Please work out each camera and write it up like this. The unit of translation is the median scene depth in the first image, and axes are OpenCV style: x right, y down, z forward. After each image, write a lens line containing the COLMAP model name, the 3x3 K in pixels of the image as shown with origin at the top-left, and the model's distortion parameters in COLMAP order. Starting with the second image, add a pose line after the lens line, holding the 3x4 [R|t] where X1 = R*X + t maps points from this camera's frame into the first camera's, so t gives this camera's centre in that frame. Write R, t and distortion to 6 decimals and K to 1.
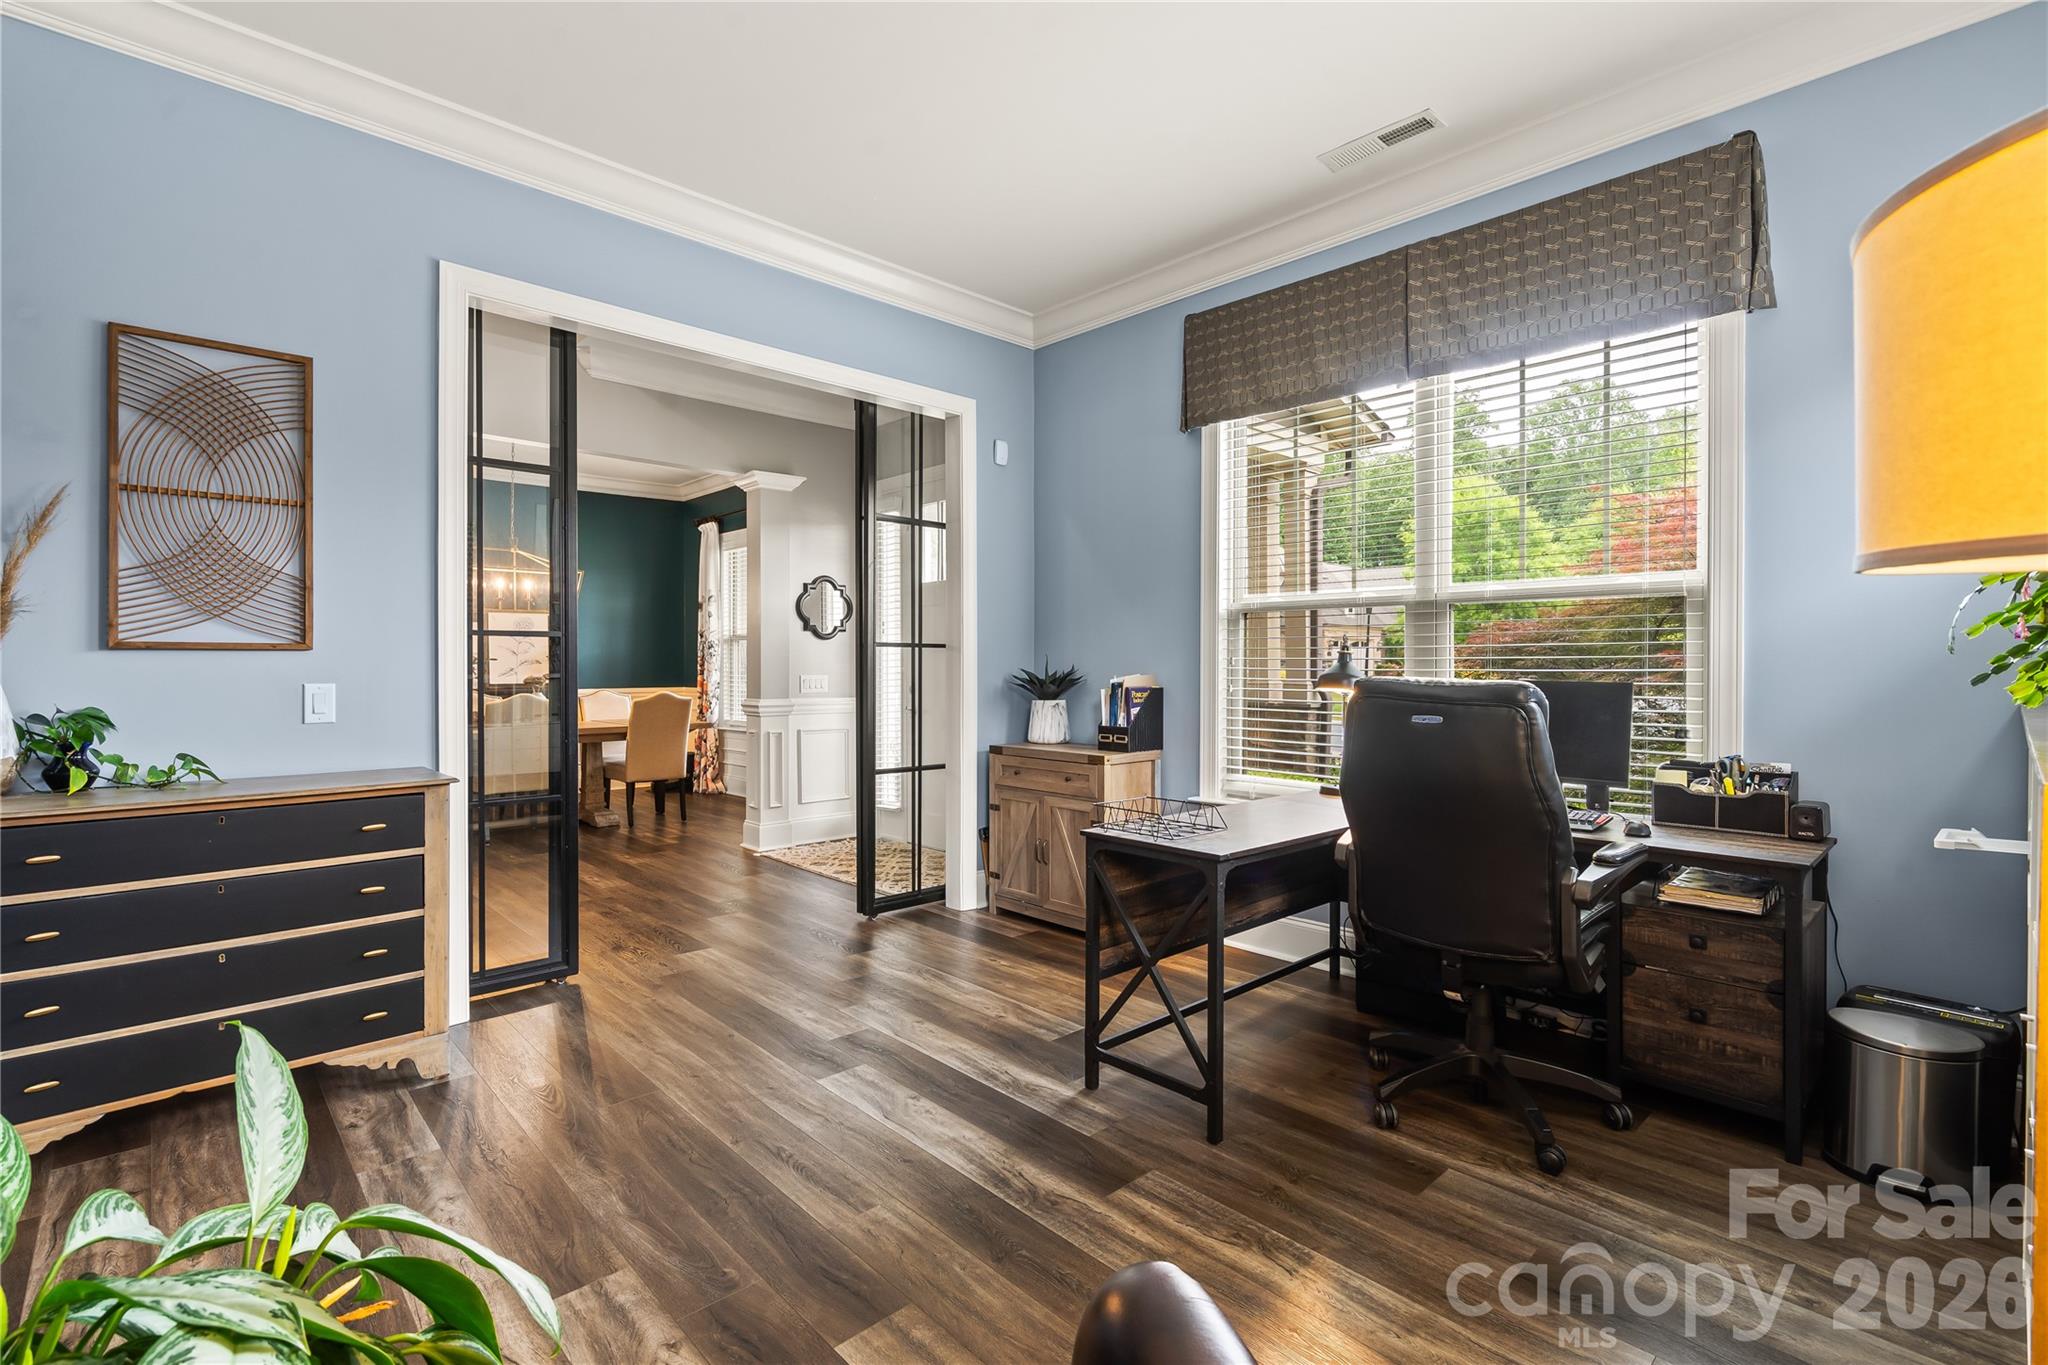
lens RADIAL K [[938.8, 0, 1030.8], [0, 938.8, 668.2], [0, 0, 1]] dist [-0.003065, 0.000545]
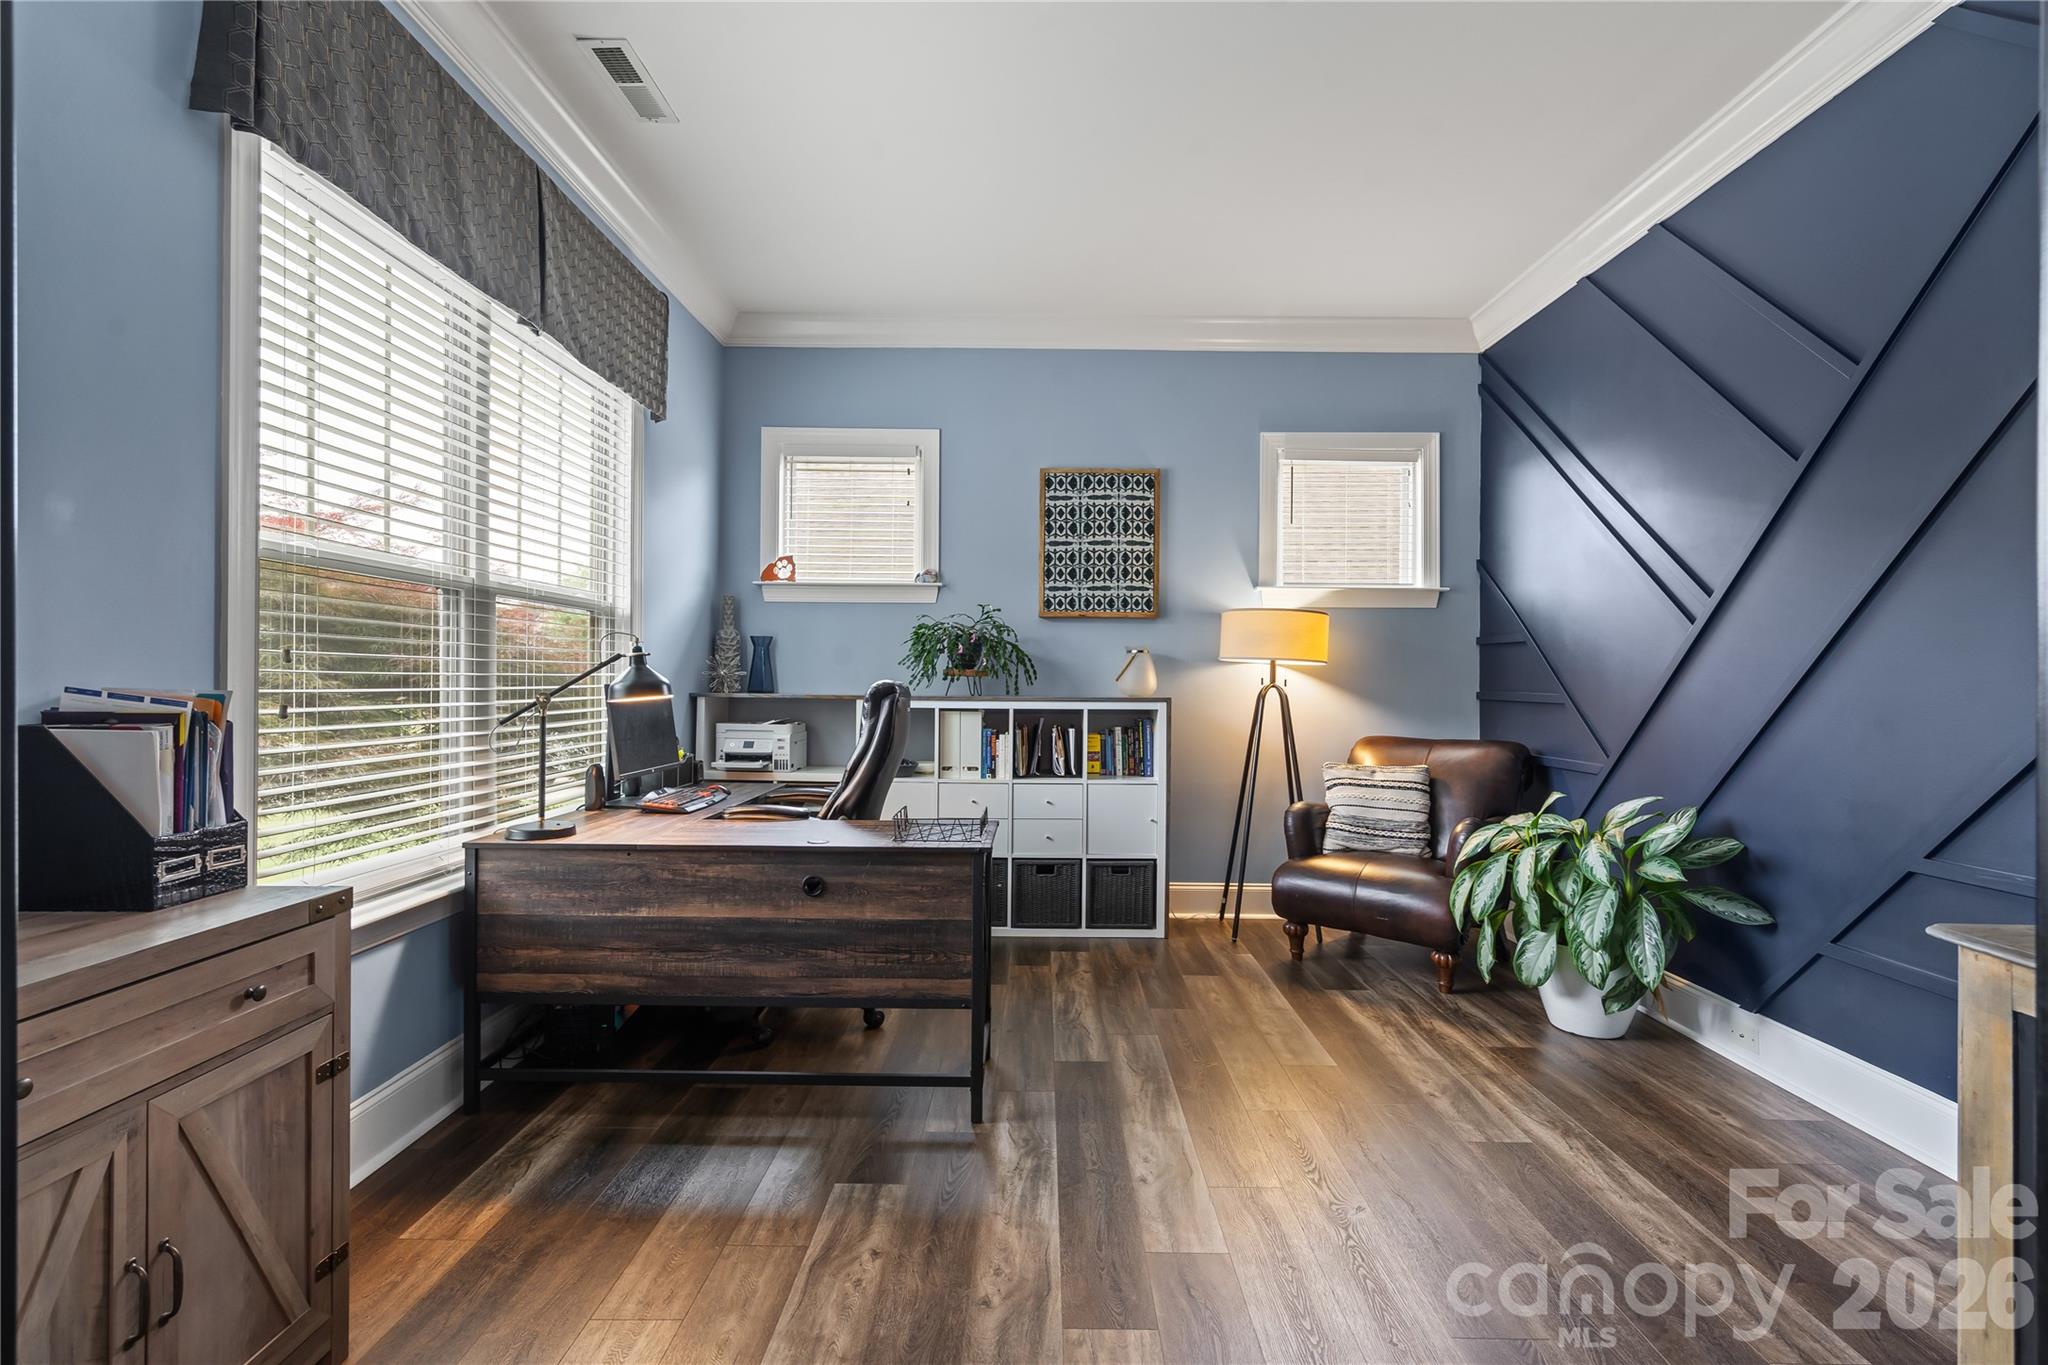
lens RADIAL K [[938.8, 0, 1038.3], [0, 938.8, 682.9], [0, 0, 1]] dist [-0.003065, 0.000545]
pose [[-0.725512, -0.015337, 0.688038, -0.647721], [-0.011181, 0.999882, 0.010499, 0.000103], [-0.688118, -0.000076, -0.725598, 1.721196]]
